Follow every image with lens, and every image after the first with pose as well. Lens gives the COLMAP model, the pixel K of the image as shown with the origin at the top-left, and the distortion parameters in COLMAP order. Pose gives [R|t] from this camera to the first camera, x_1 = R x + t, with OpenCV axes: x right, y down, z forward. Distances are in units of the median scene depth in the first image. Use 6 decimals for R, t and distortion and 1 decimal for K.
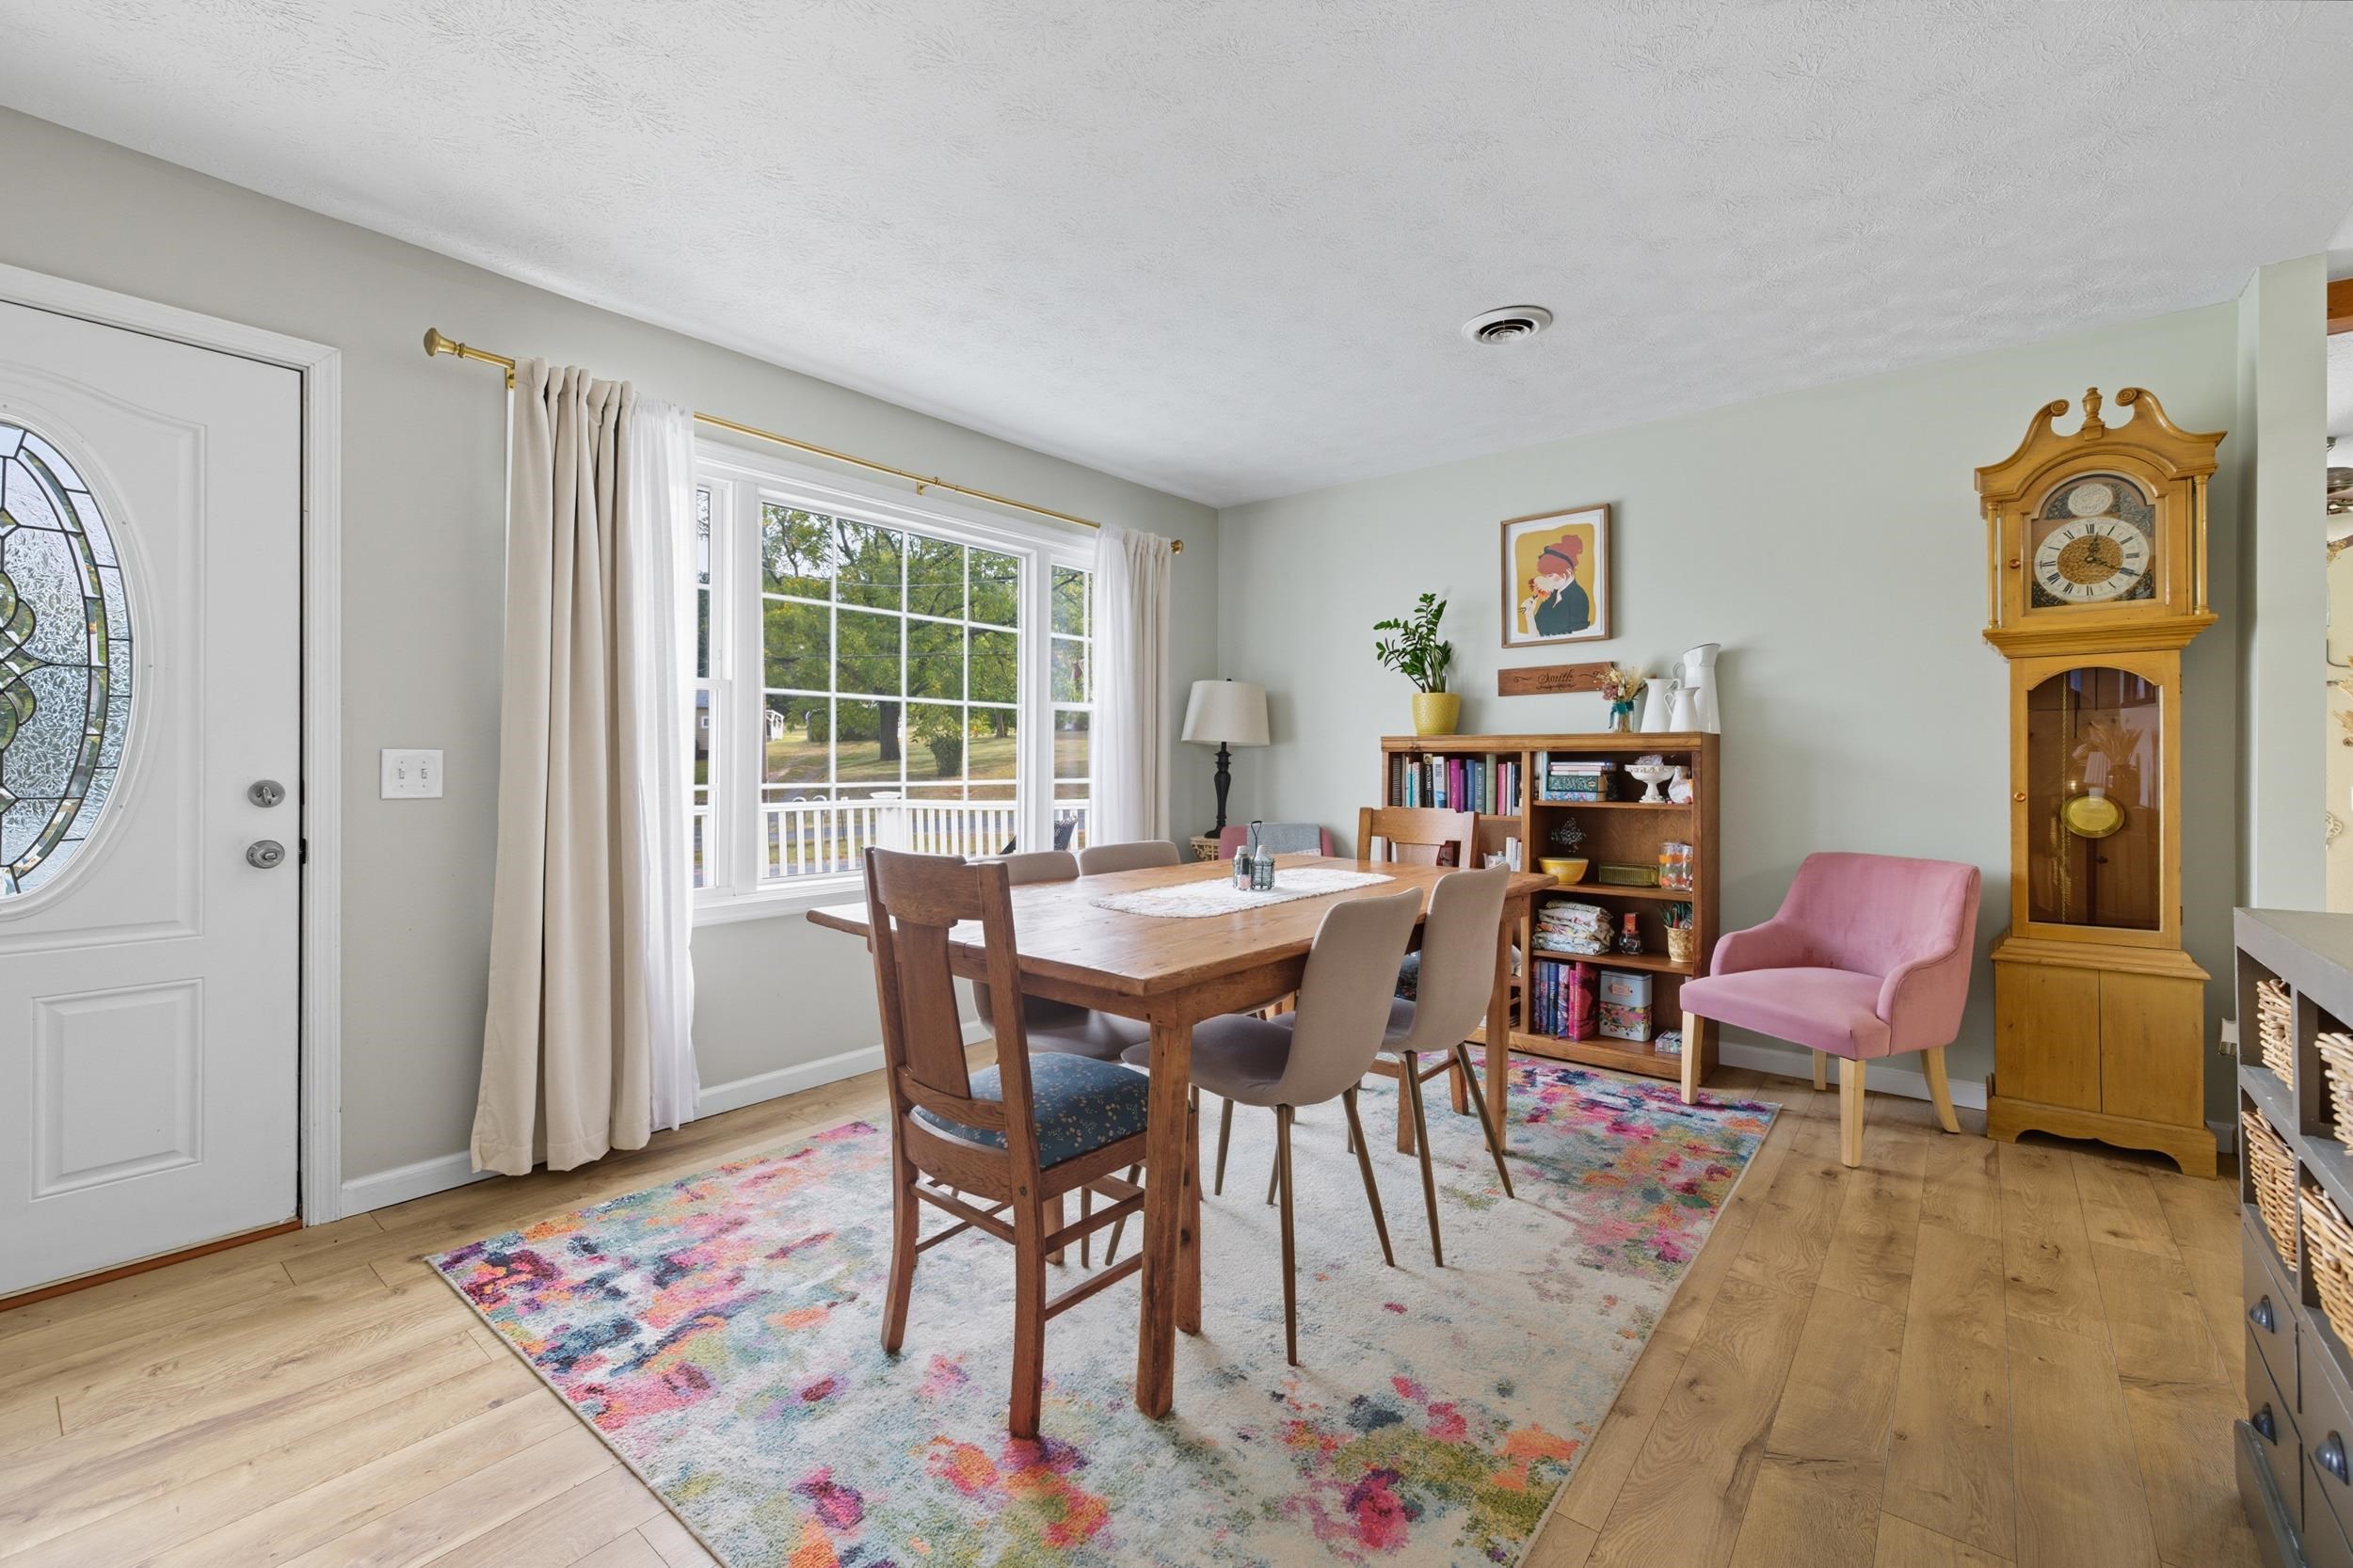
lens RADIAL K [[998.8, 0, 1169.7], [0, 998.8, 769.0], [0, 0, 1]] dist [0.003681, -0.001058]
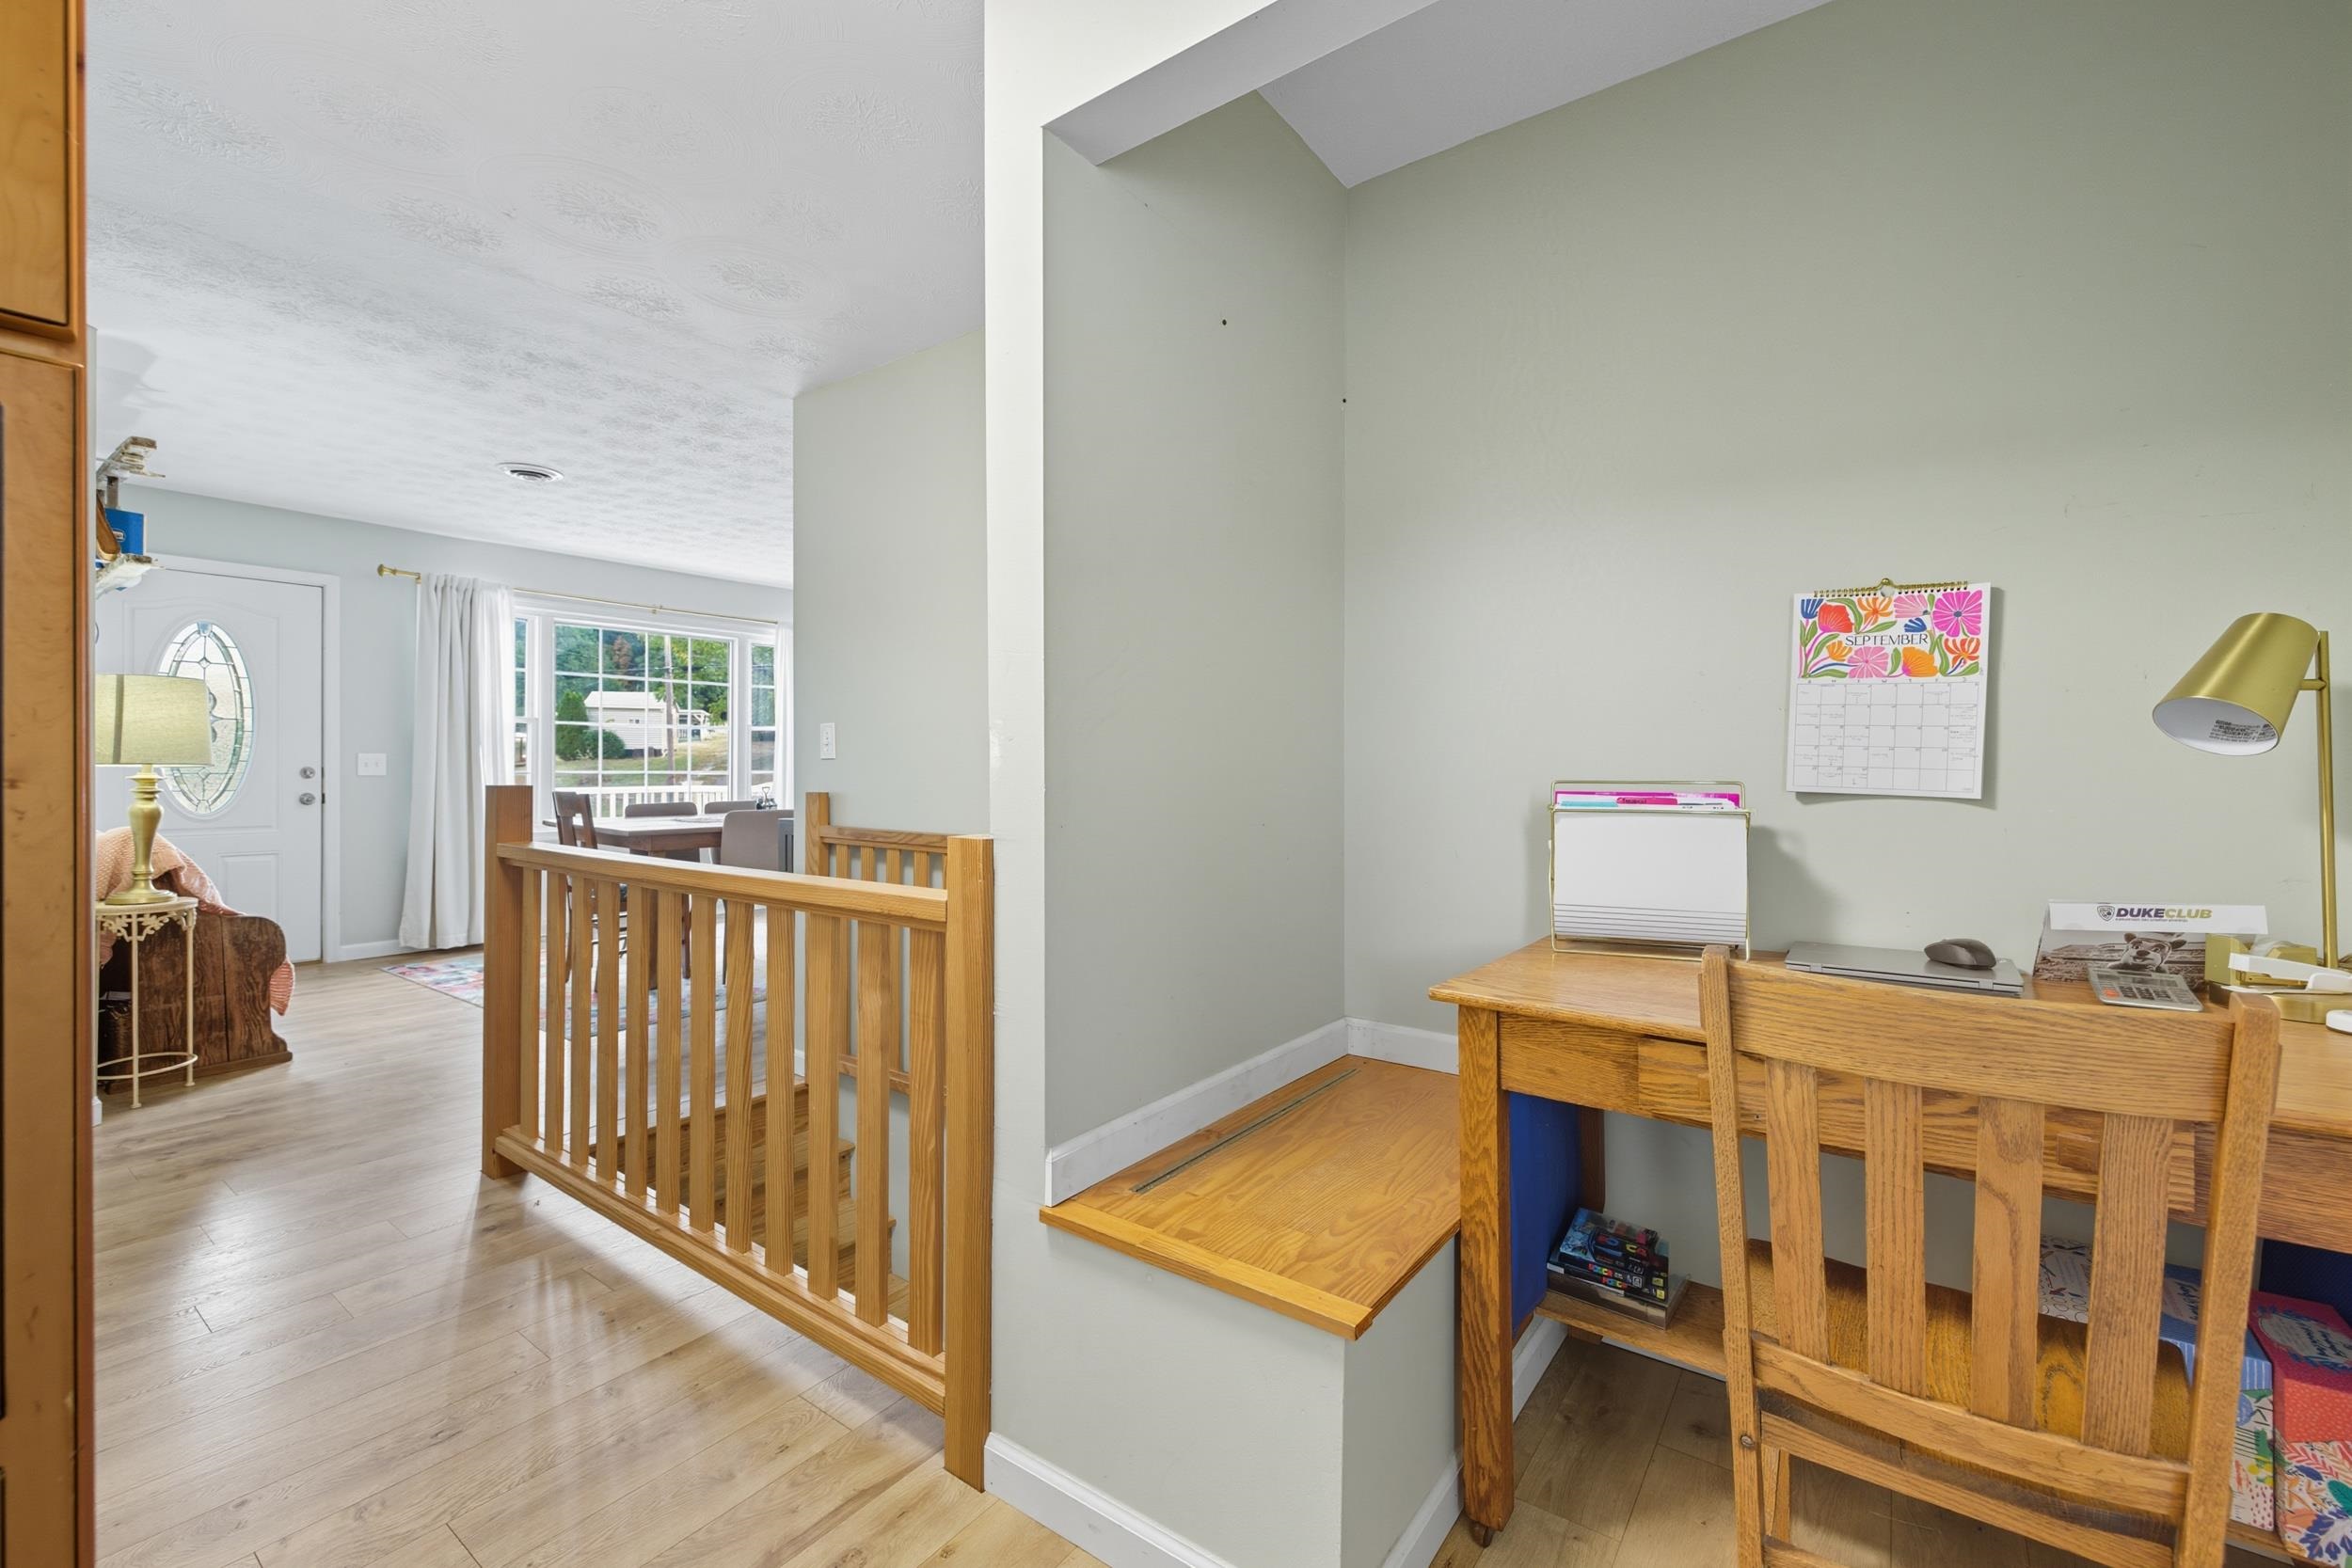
lens RADIAL K [[998.3, 0, 1166.9], [0, 998.3, 770.4], [0, 0, 1]] dist [0.003681, -0.001058]
pose [[0.999542, -0.000055, 0.030269, 0.890231], [-0.000009, 0.999998, 0.002113, 0.012884], [-0.030269, -0.002112, 0.999540, -1.206500]]
